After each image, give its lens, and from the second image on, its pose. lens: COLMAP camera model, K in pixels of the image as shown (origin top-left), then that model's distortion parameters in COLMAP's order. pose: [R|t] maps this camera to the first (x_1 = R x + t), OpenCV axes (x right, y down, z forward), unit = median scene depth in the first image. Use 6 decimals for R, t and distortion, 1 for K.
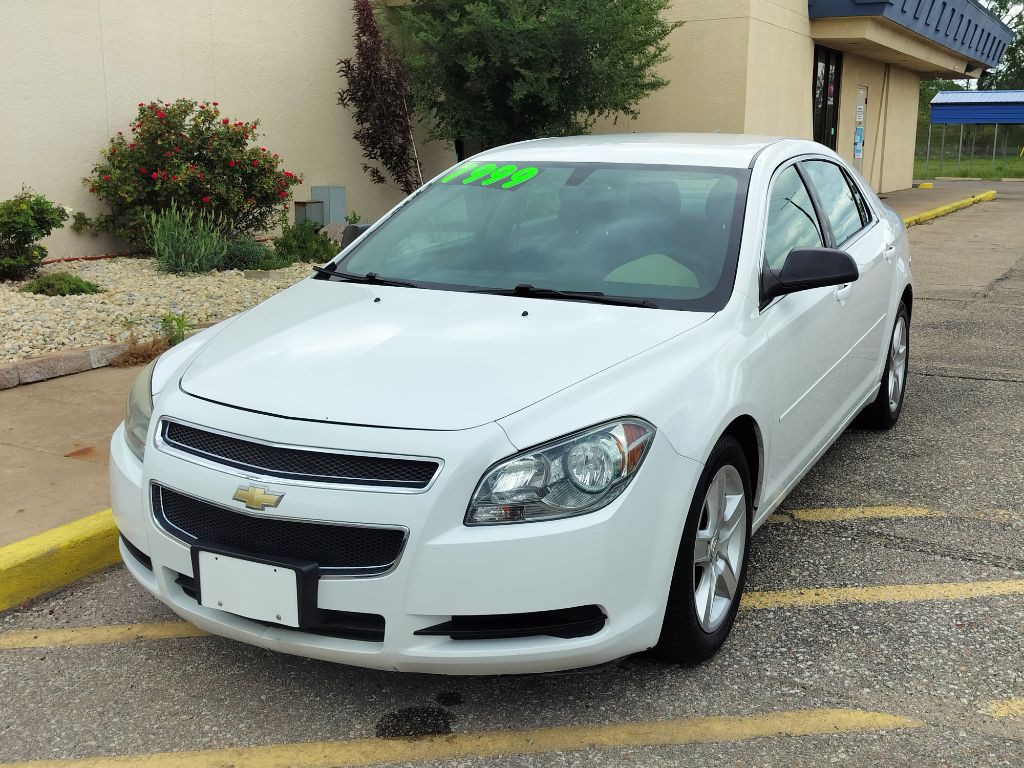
lens RADIAL K [[1146.2, 0, 510.8], [0, 1146.2, 388.7], [0, 0, 1]] dist [0.134499, -0.276274]
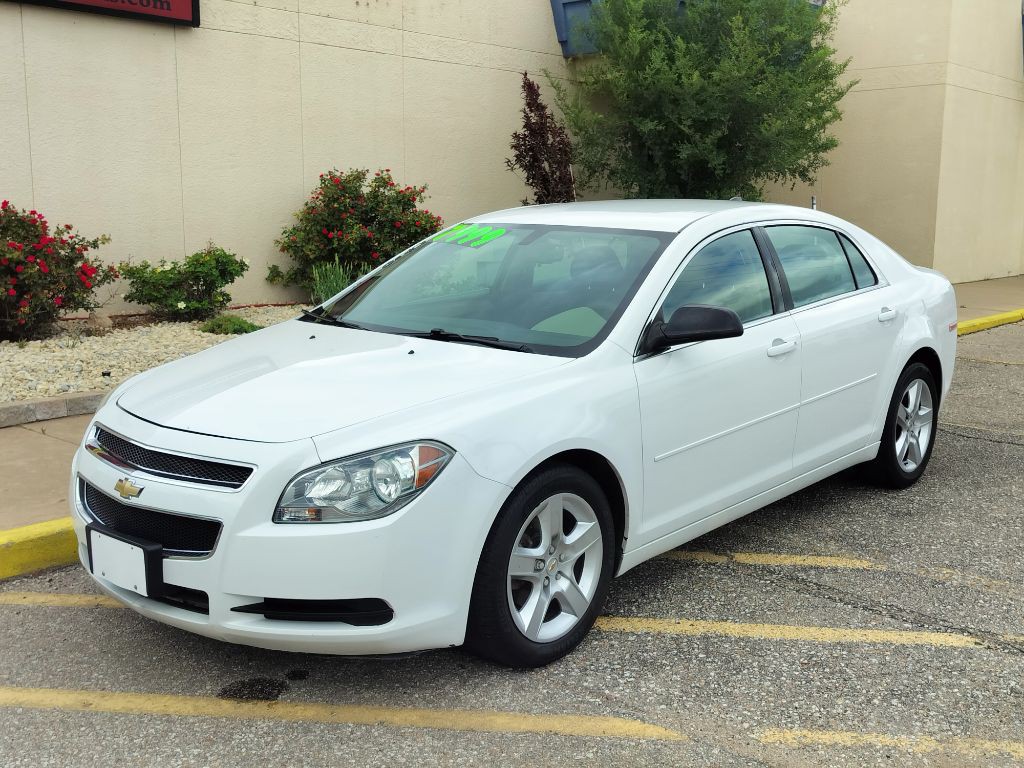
lens RADIAL K [[1114.5, 0, 509.3], [0, 1114.5, 385.3], [0, 0, 1]] dist [0.110916, -0.196475]
pose [[0.971564, 0.043233, -0.232795, 0.278561], [-0.055050, 0.997491, -0.044501, 0.009643], [0.230287, 0.056051, 0.971507, -0.050622]]
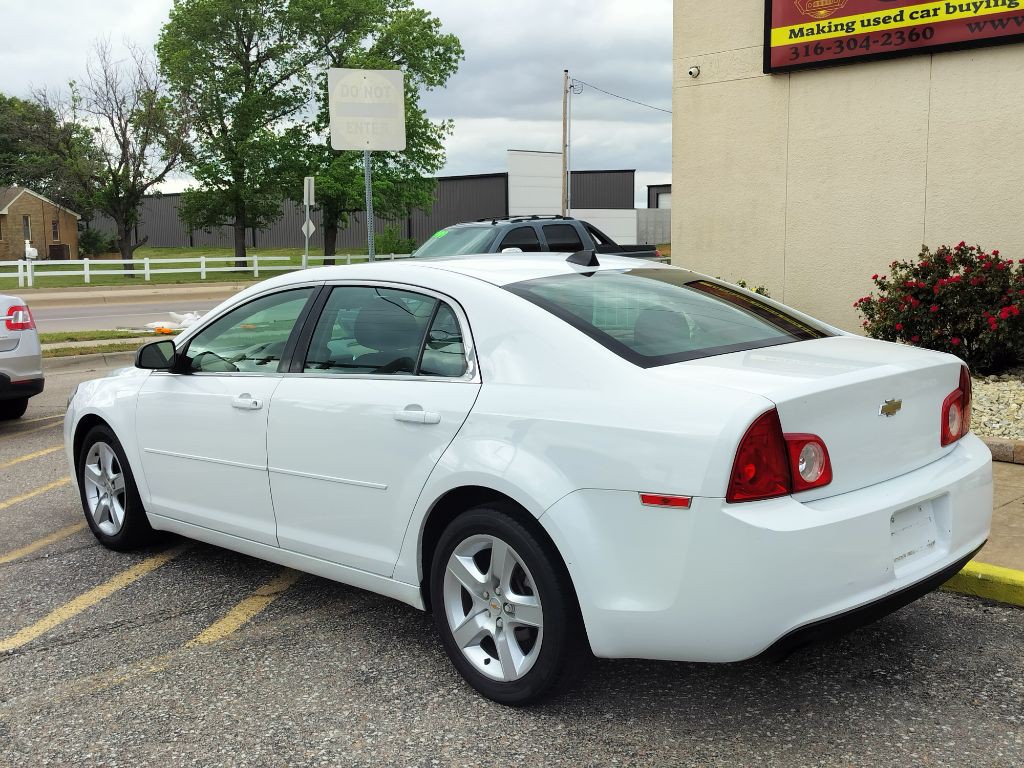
lens RADIAL K [[1114.5, 0, 509.3], [0, 1114.5, 385.3], [0, 0, 1]] dist [0.110916, -0.196475]
pose [[-0.317592, 0.130020, -0.939271, 1.155726], [-0.184420, 0.963170, 0.195686, -0.339236], [0.930121, 0.235368, -0.281917, 1.478280]]
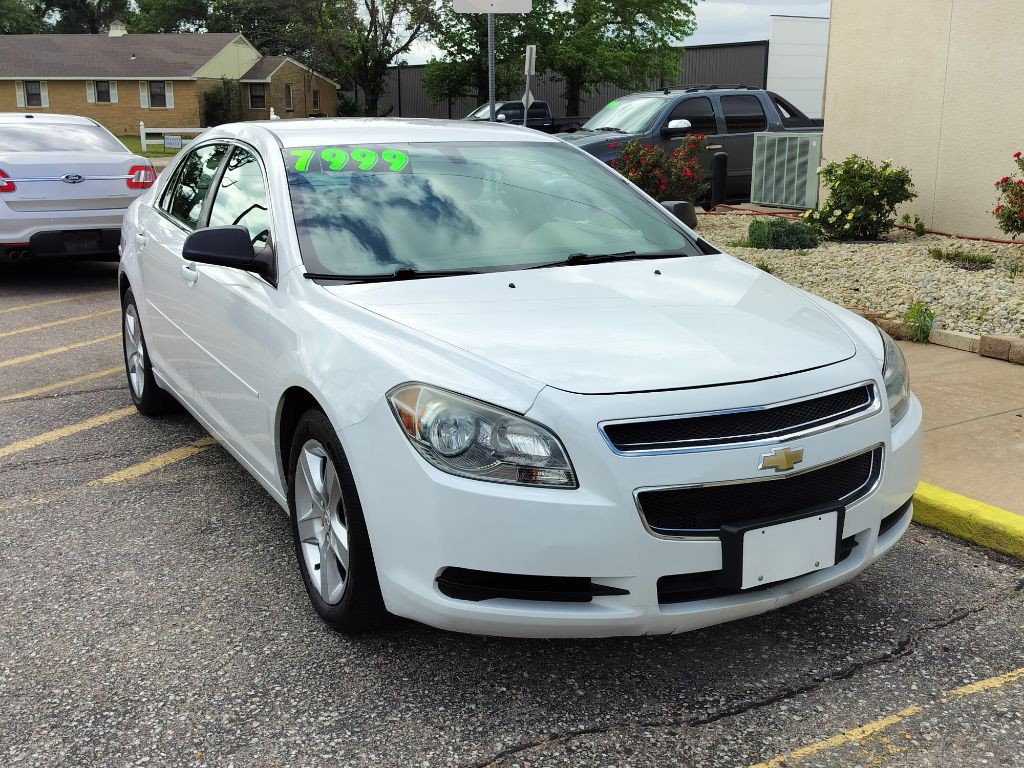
lens RADIAL K [[1127.1, 0, 511.2], [0, 1127.1, 380.2], [0, 0, 1]] dist [0.117654, -0.220681]
pose [[-0.528740, 0.194754, -0.826138, 1.006616], [-0.179101, 0.925805, 0.332877, -0.388620], [0.829673, 0.323968, -0.454630, 1.762460]]
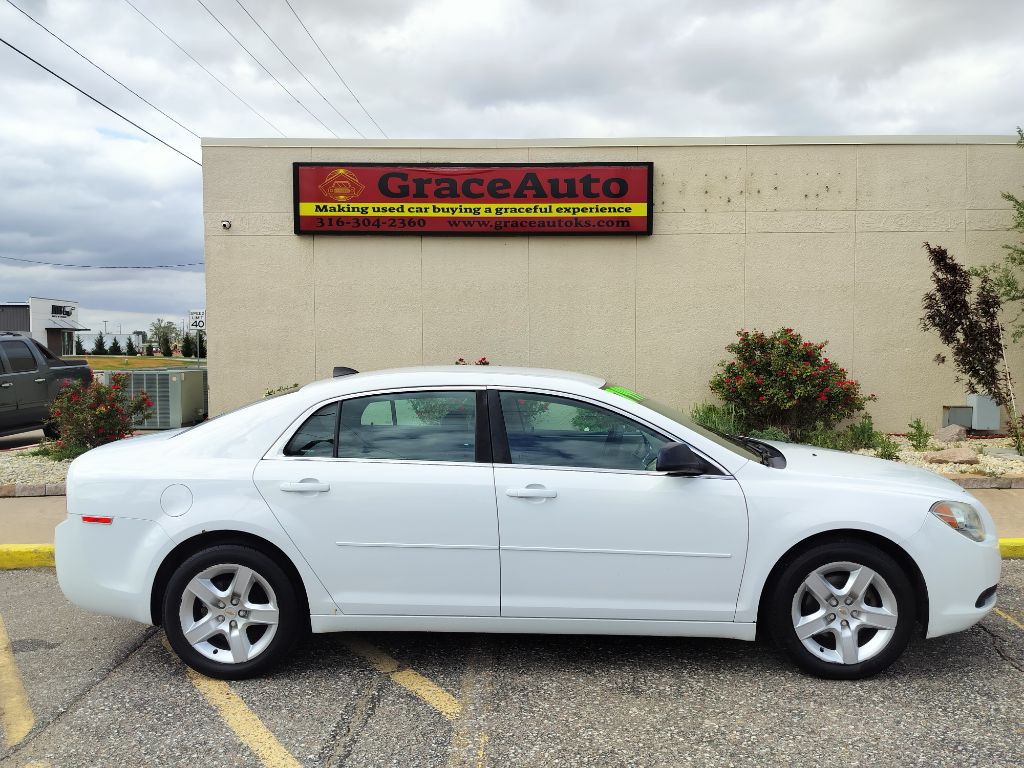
lens RADIAL K [[838.7, 0, 515.3], [0, 838.7, 384.9], [0, 0, 1]] dist [0.134528, -0.255469]
pose [[0.462980, 0.037290, -0.885584, 1.095943], [-0.182375, 0.981745, -0.054006, -0.164321], [0.867403, 0.186512, 0.461329, 0.634928]]
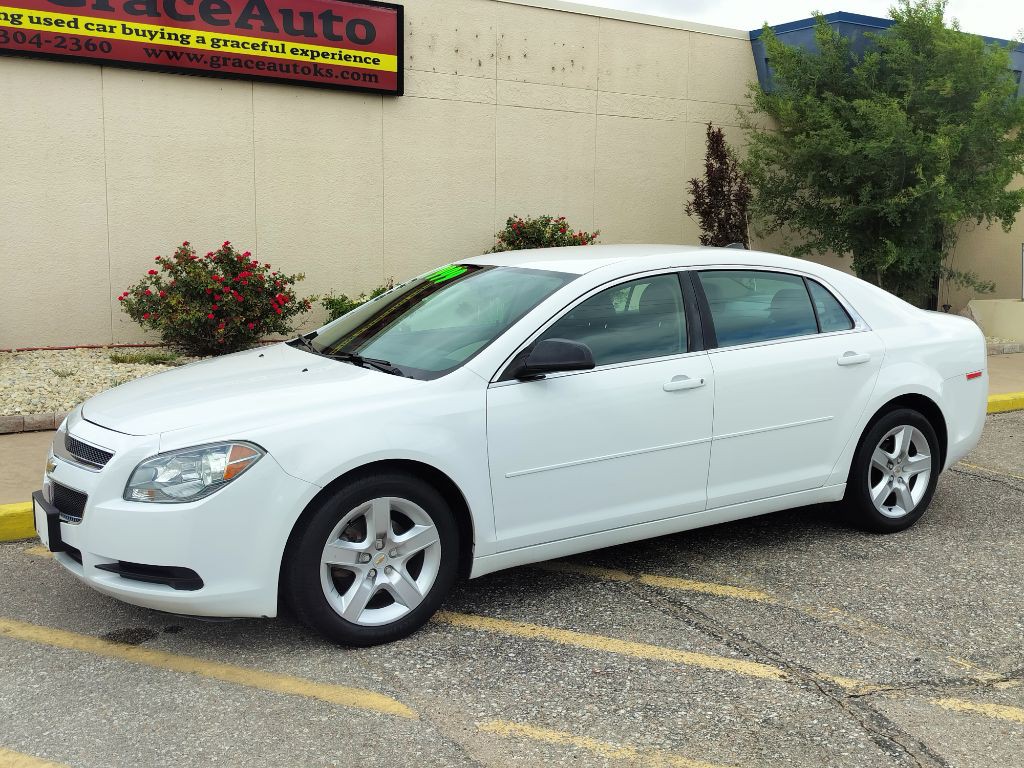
lens RADIAL K [[1051.5, 0, 510.5], [0, 1051.5, 379.3], [0, 0, 1]] dist [0.099419, -0.160230]
pose [[0.861140, 0.076185, -0.502627, 0.640318], [-0.120099, 0.991208, -0.055523, -0.010188], [0.493978, 0.108178, 0.862719, 0.029912]]
